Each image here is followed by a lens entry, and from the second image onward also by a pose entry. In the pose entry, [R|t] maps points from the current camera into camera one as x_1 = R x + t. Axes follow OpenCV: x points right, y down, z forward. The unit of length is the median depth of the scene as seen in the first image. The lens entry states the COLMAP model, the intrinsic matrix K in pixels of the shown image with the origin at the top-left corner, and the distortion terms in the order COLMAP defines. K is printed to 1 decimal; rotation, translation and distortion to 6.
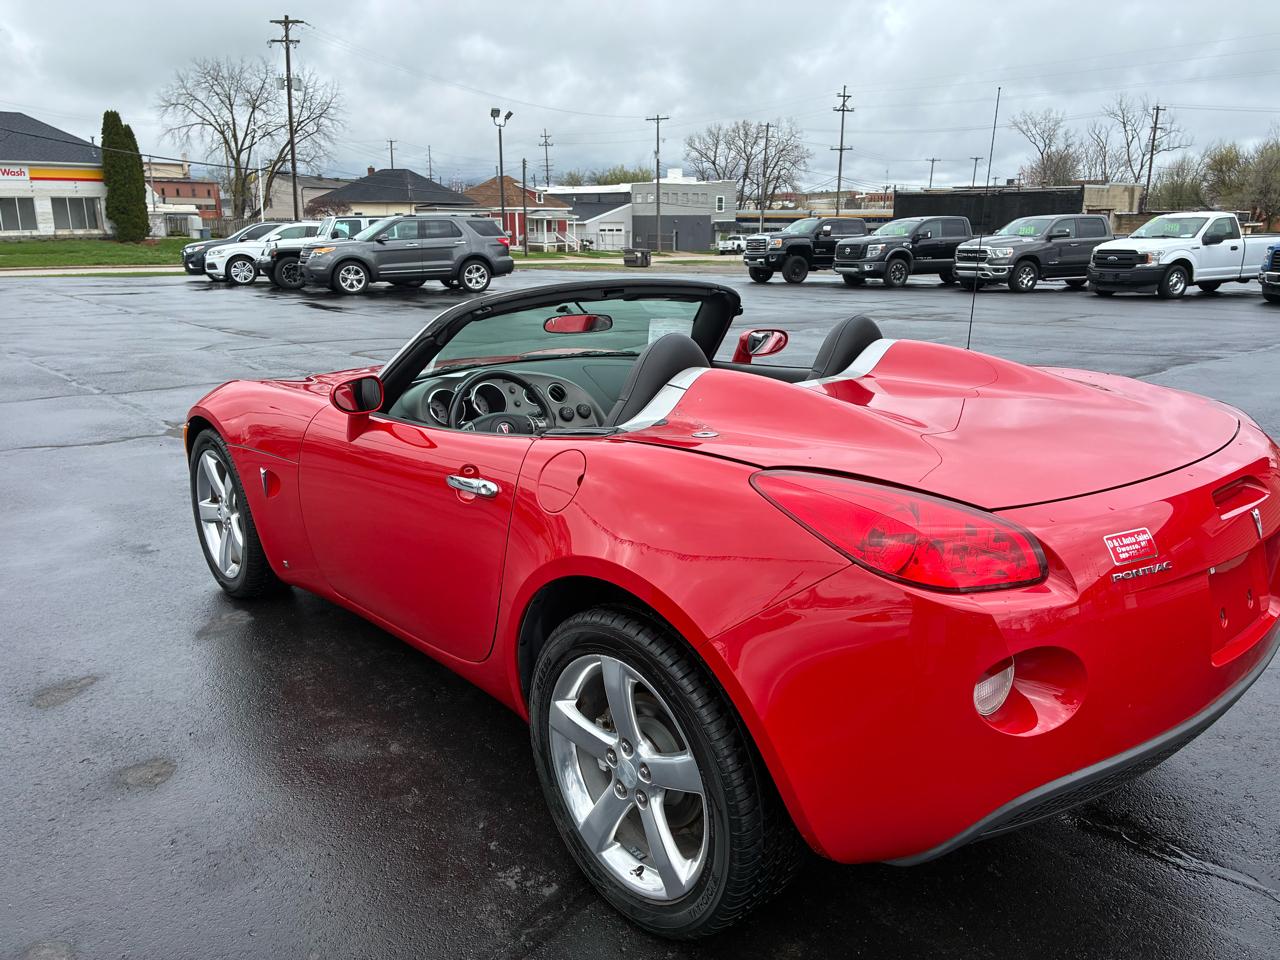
lens RADIAL K [[902.2, 0, 578.3], [0, 902.2, 532.9], [0, 0, 1]] dist [0.039462, -0.041134]
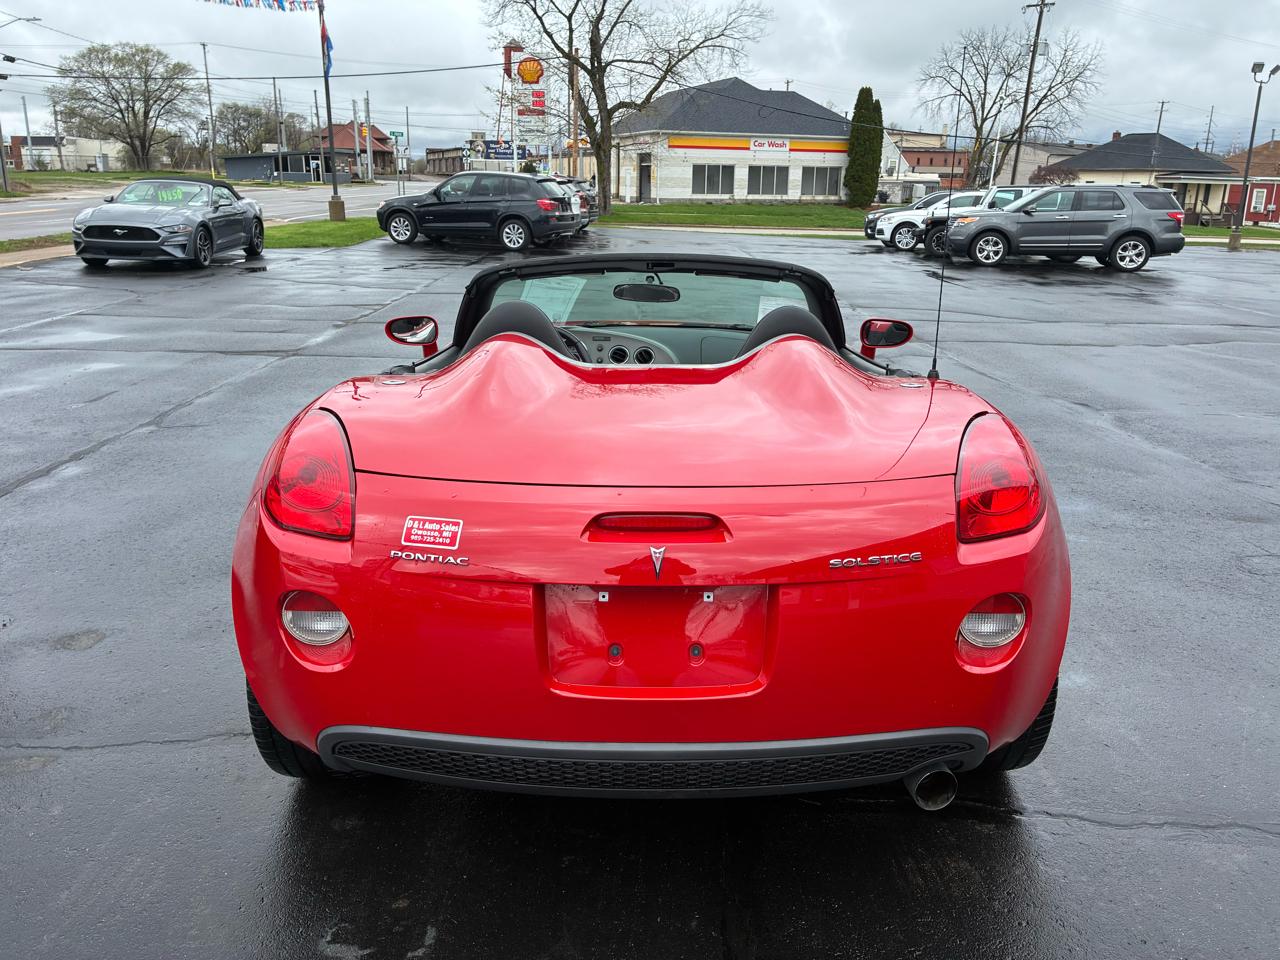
lens RADIAL K [[886.7, 0, 640.0], [0, 886.7, 480.0], [0, 0, 1]] dist [0.105220, -0.097550]
pose [[0.775382, 0.215556, -0.593563, 0.088079], [-0.226882, 0.972270, 0.056707, -0.009683], [0.589327, 0.090699, 0.802787, 0.022276]]
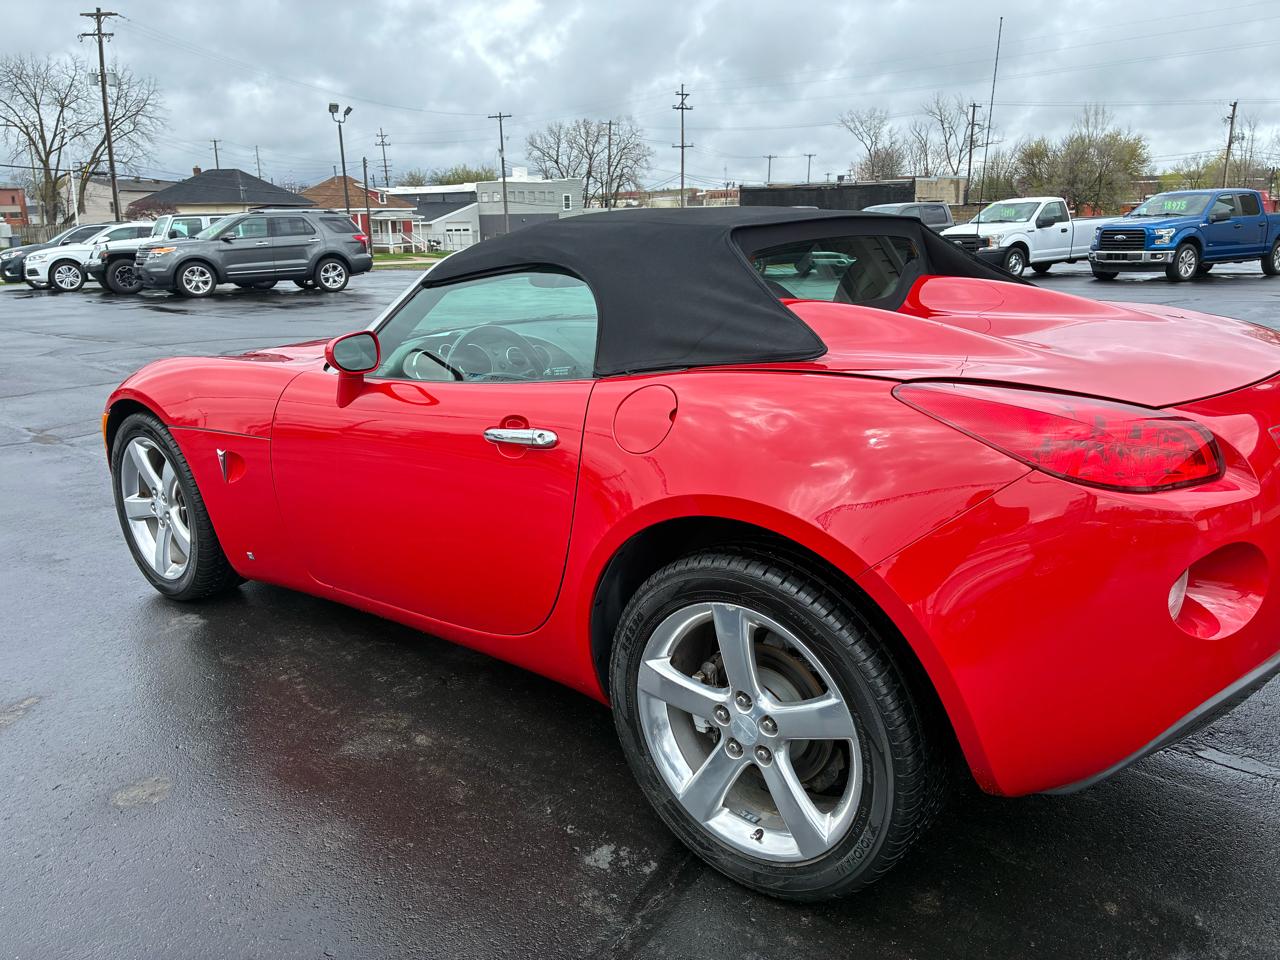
lens RADIAL K [[908.2, 0, 561.6], [0, 908.2, 536.0], [0, 0, 1]] dist [0.071613, -0.098293]
pose [[0.989083, -0.060175, 0.134511, -0.020156], [0.060415, 0.998171, 0.002301, 0.004611], [-0.134403, 0.005850, 0.990909, 0.008396]]
